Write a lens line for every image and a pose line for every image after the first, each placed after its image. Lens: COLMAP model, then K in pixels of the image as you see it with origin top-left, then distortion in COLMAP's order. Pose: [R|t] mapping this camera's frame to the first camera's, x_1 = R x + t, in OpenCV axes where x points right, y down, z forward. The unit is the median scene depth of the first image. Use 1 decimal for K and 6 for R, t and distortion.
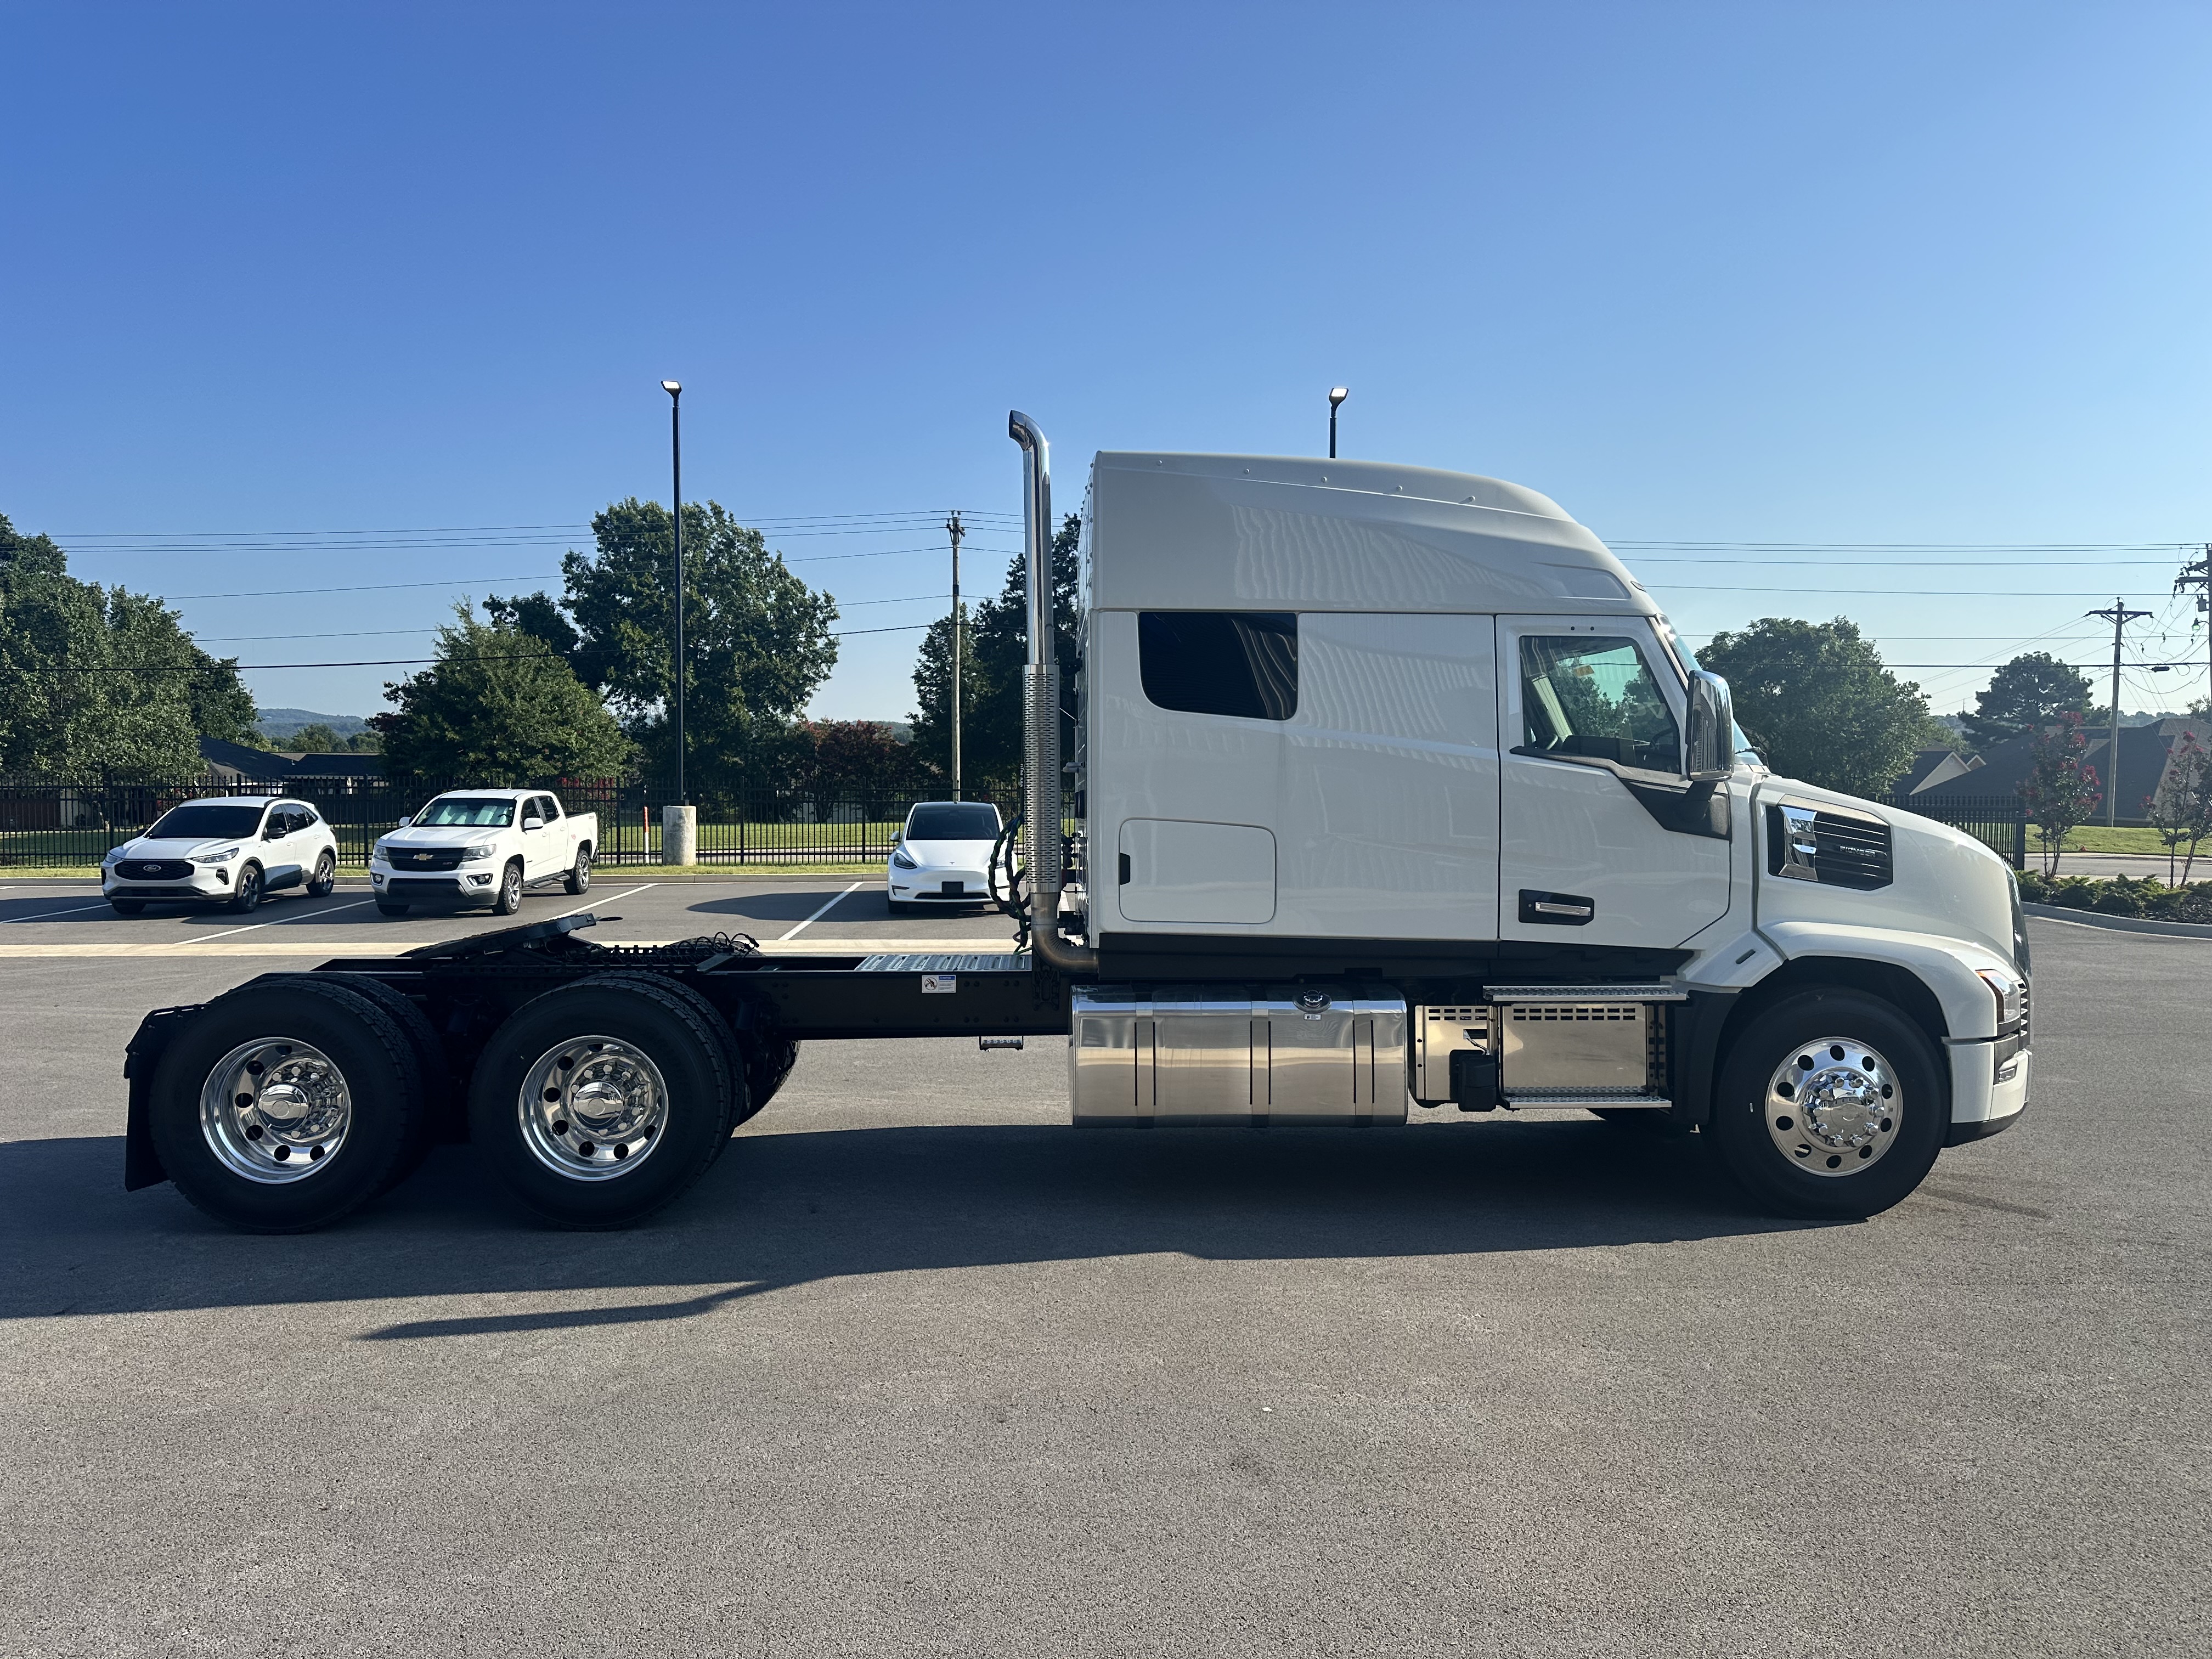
lens RADIAL K [[1515.0, 0, 1106.0], [0, 1515.0, 829.5], [0, 0, 1]] dist [0.013822, 0.000846]
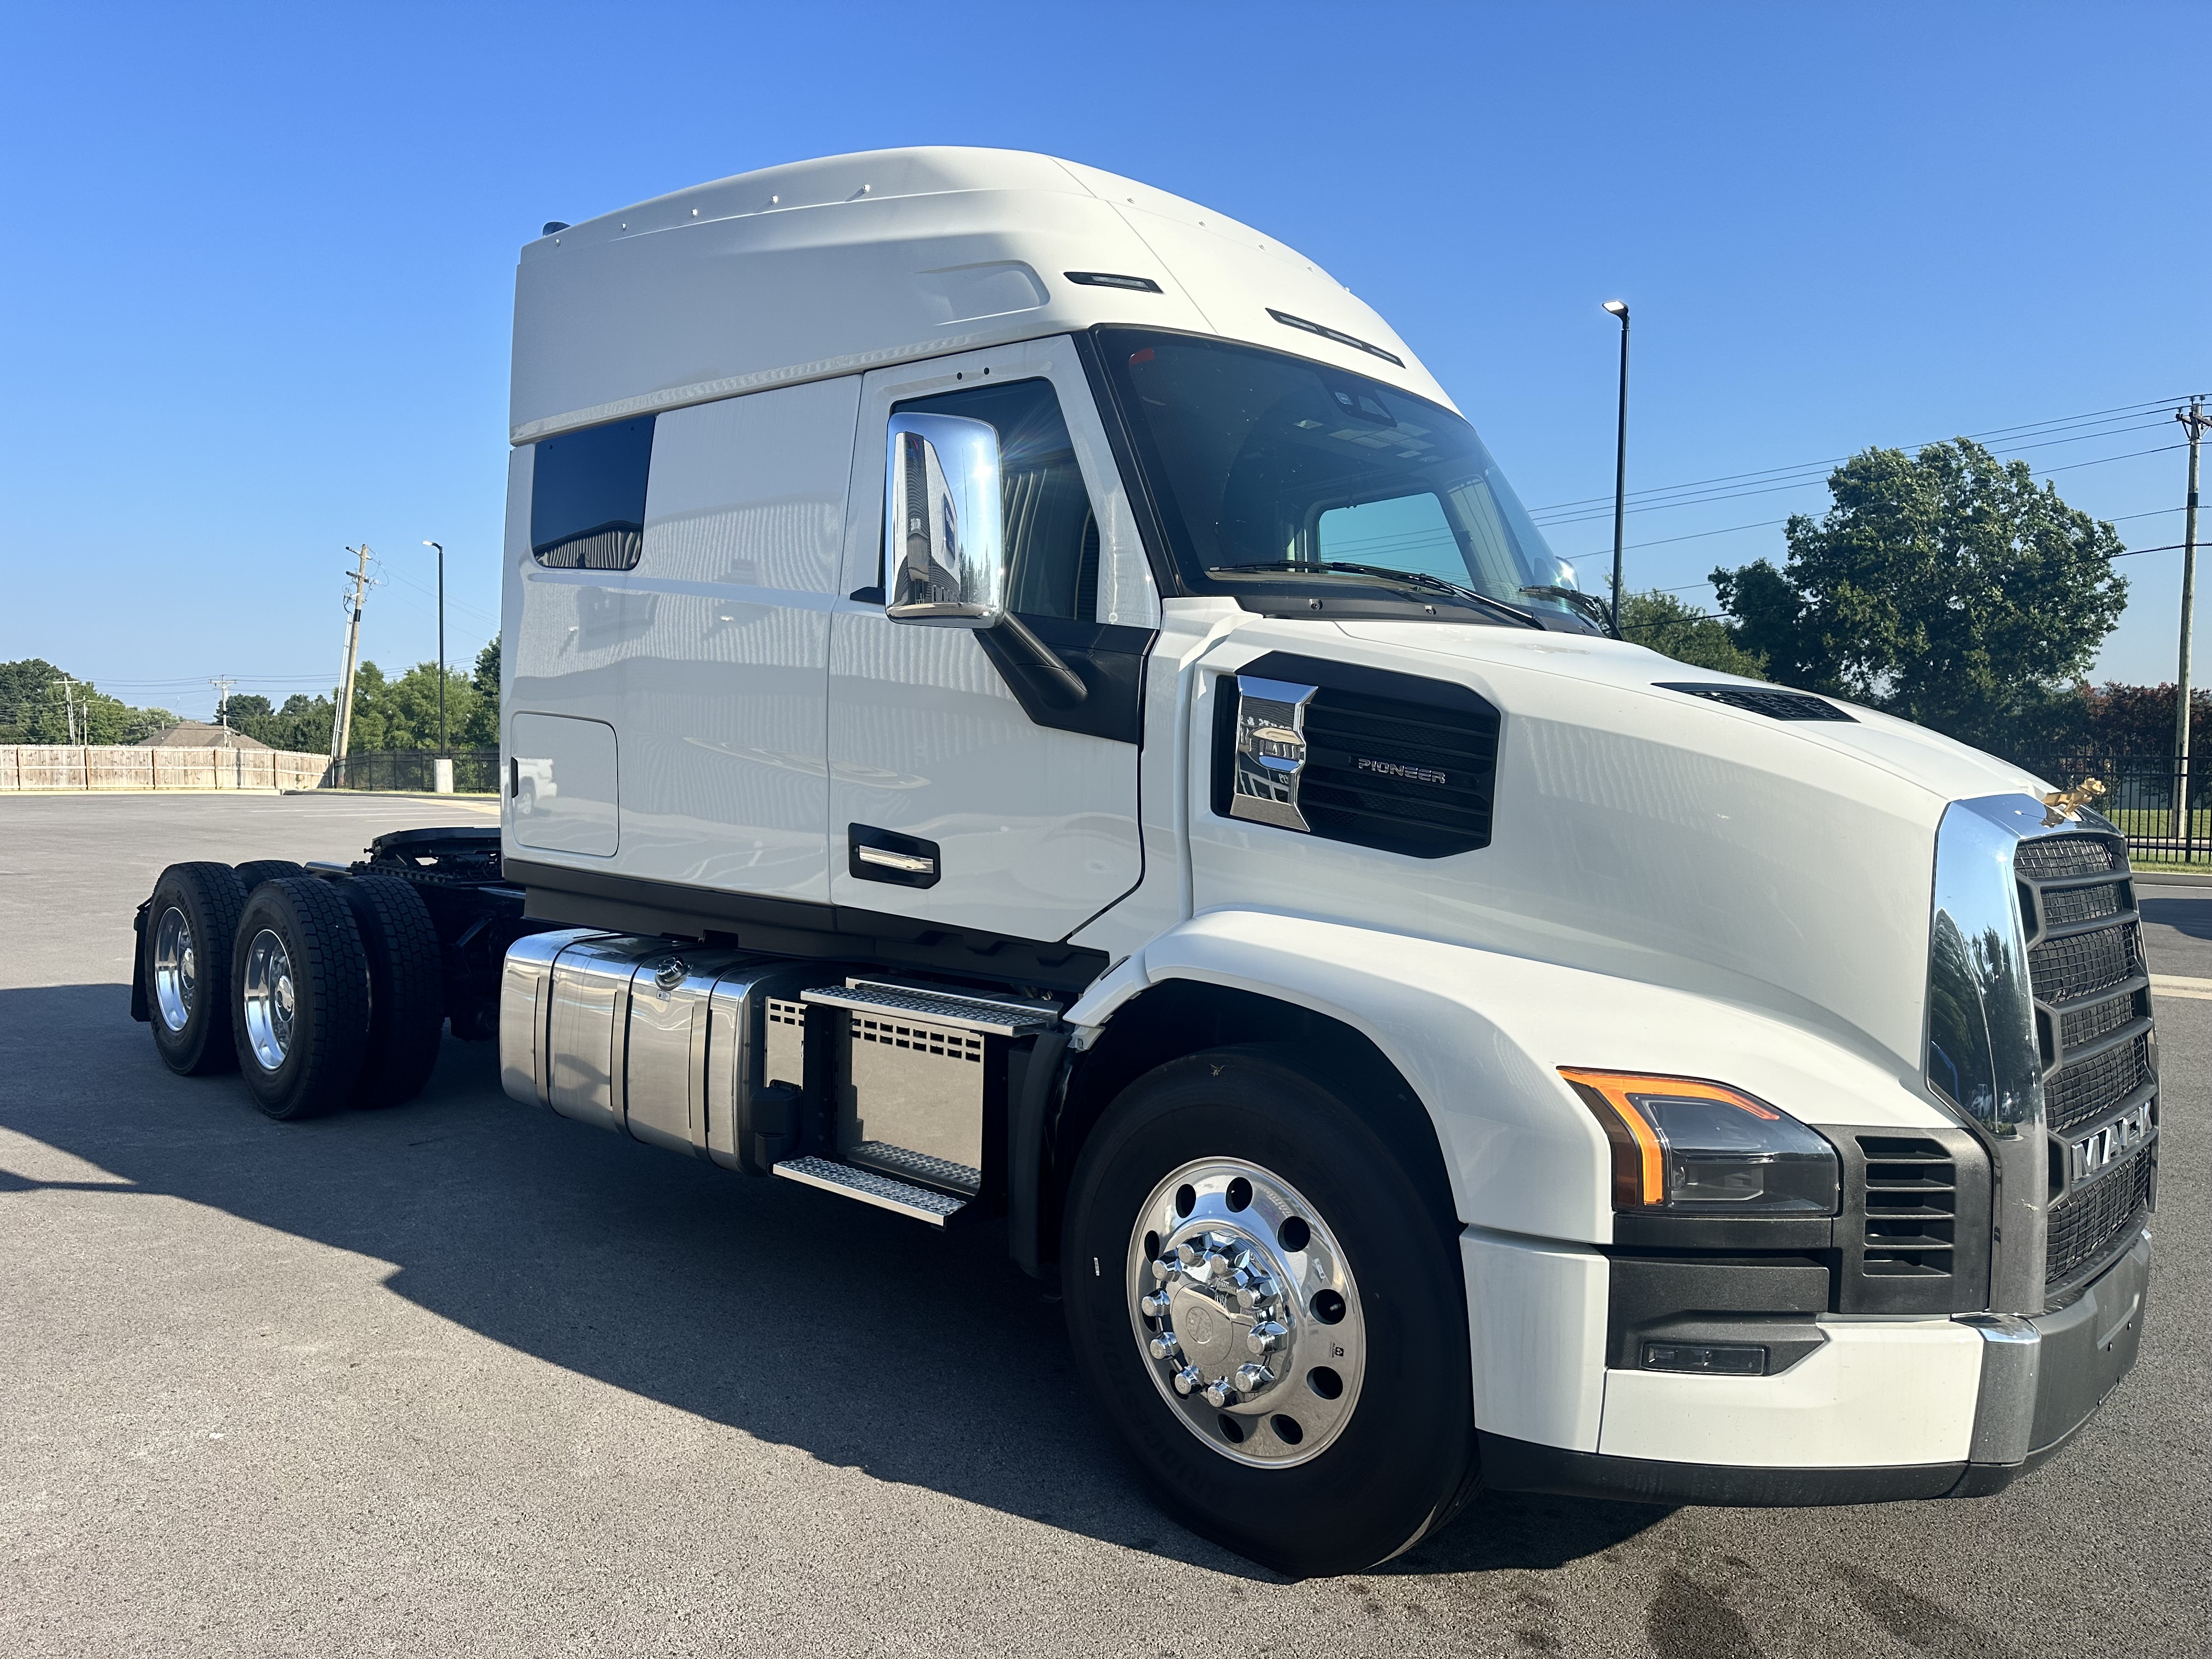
lens RADIAL K [[1527.1, 0, 1093.9], [0, 1527.1, 828.3], [0, 0, 1]] dist [0.073961, -0.091559]
pose [[0.688479, 0.033579, -0.724479, 0.332546], [-0.026070, 0.999428, 0.021548, 0.010854], [0.724788, 0.004052, 0.688960, 0.272168]]
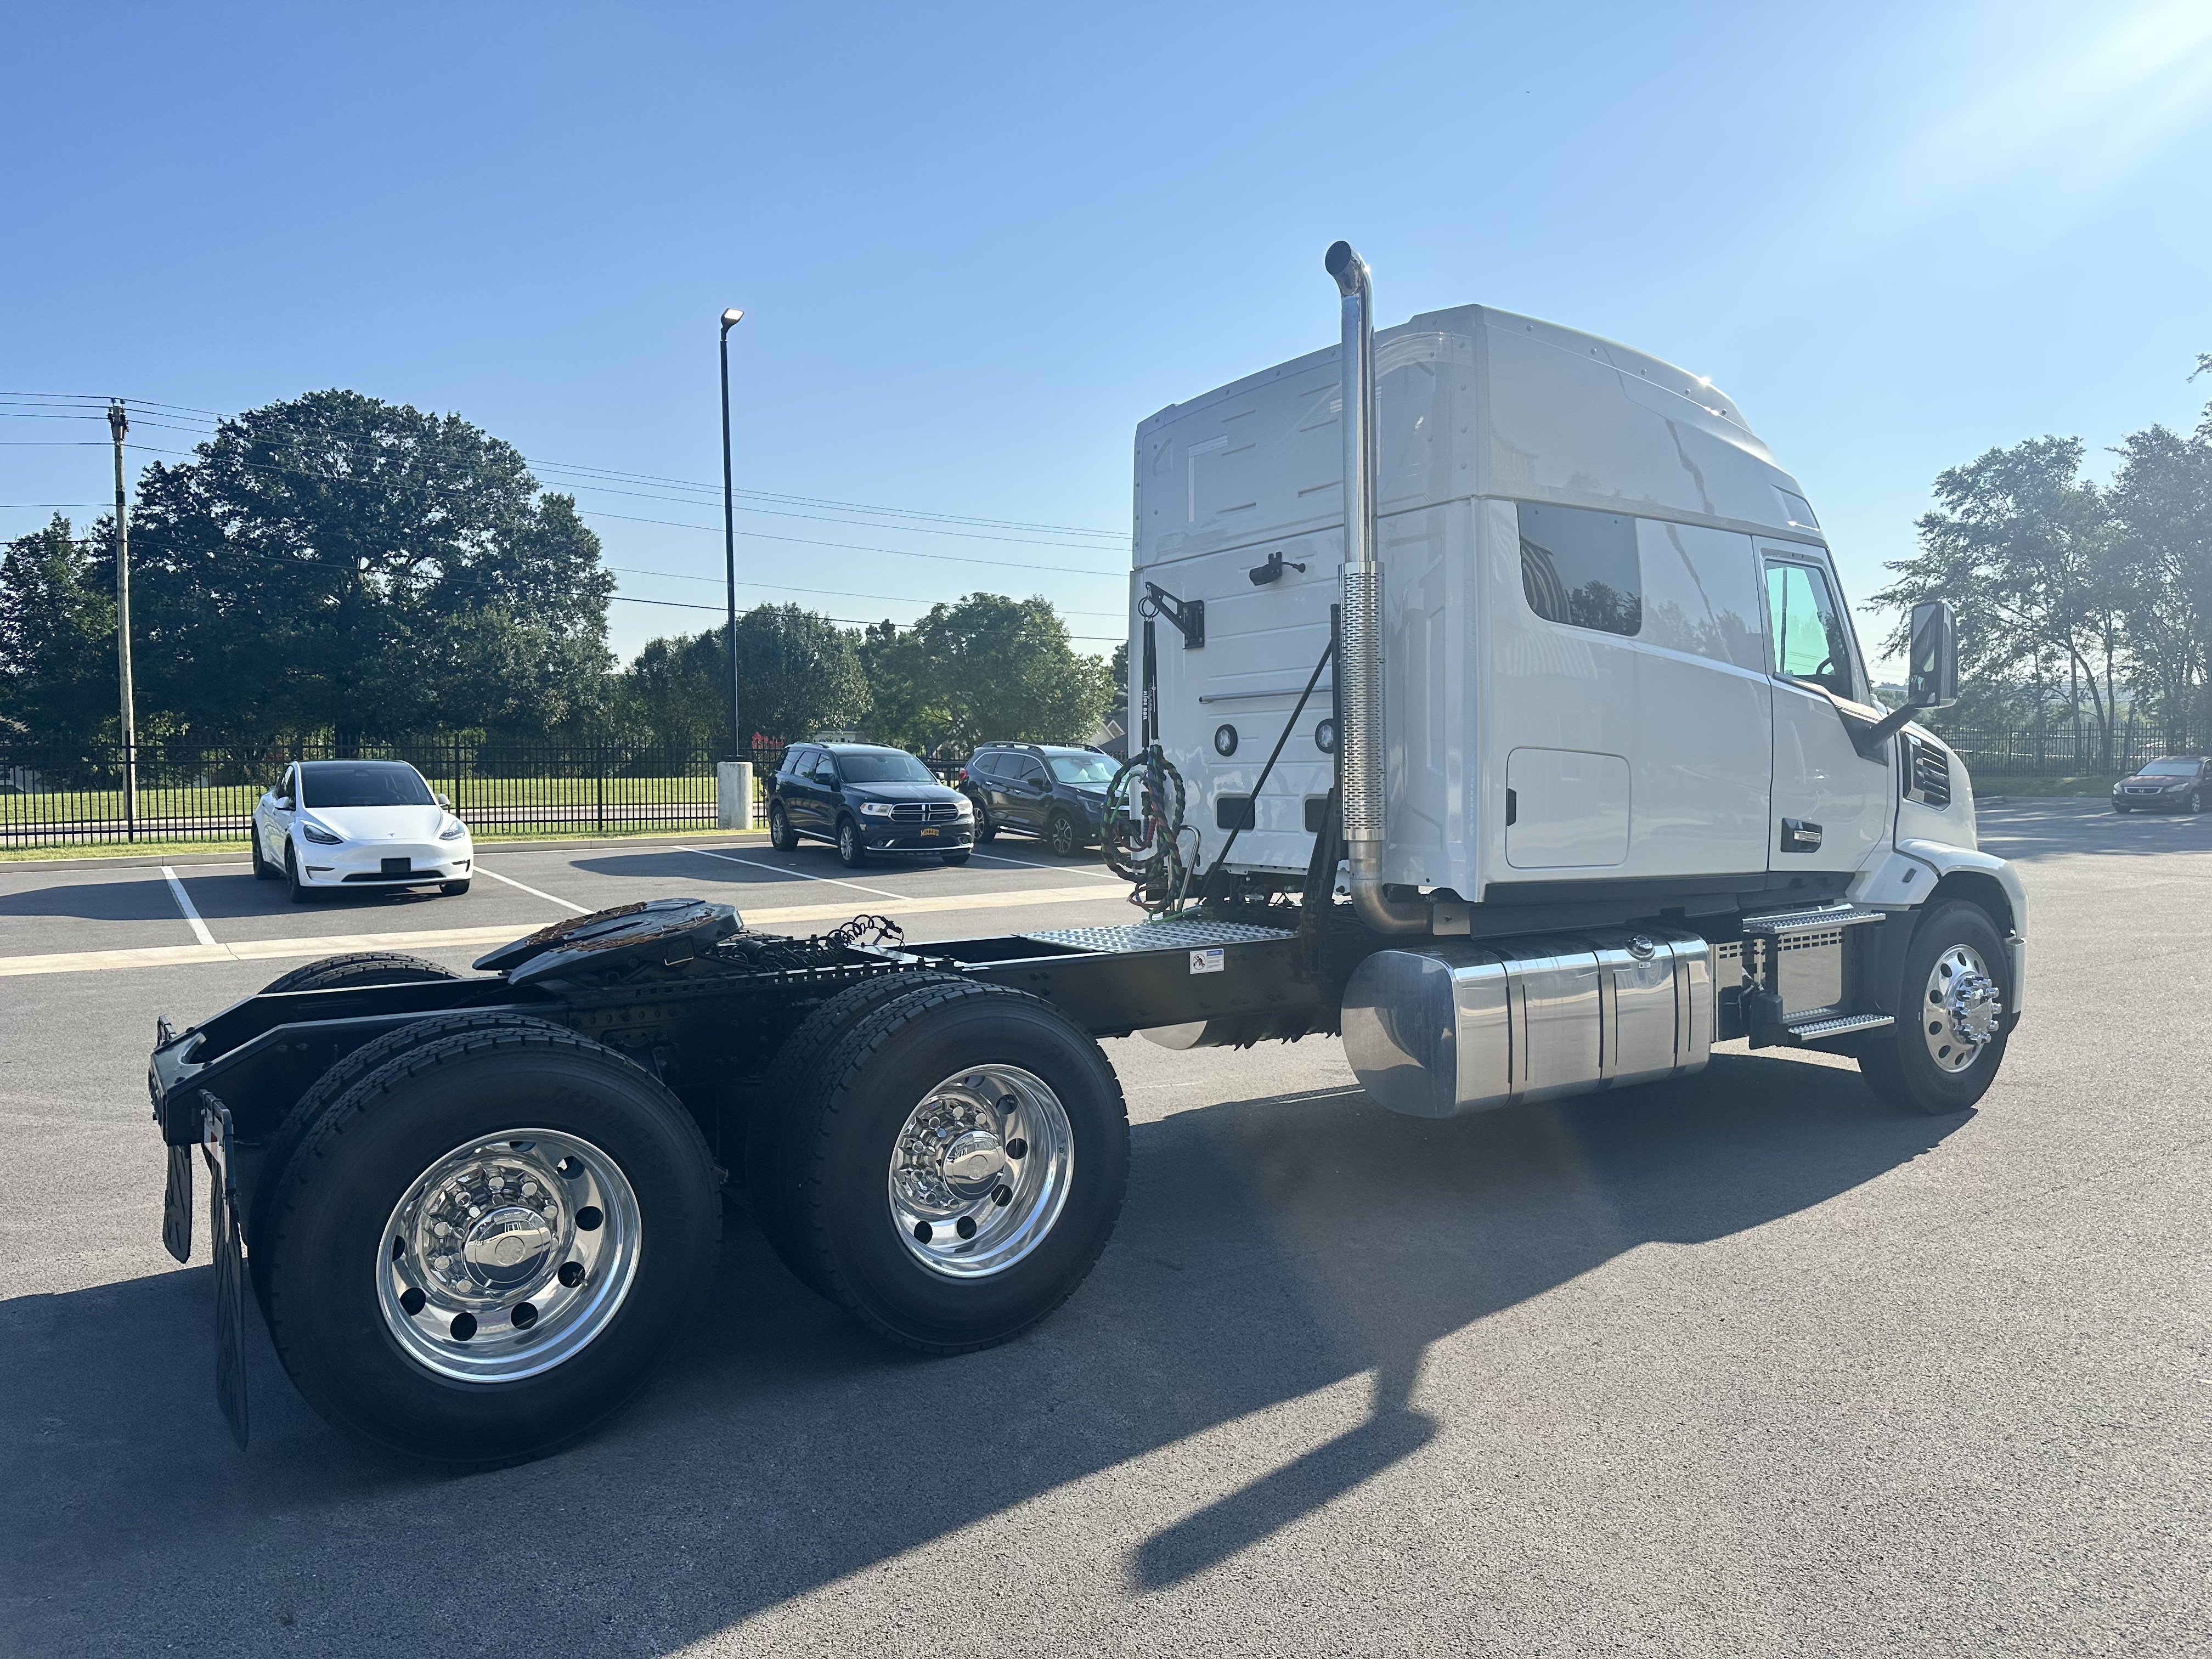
lens RADIAL K [[1490.1, 0, 1107.1], [0, 1490.1, 863.1], [0, 0, 1]] dist [0.071696, -0.044631]
pose [[0.857624, -0.043844, 0.512405, -0.256700], [0.019873, 0.998440, 0.052169, 0.003632], [-0.513893, -0.034559, 0.857158, 0.162198]]
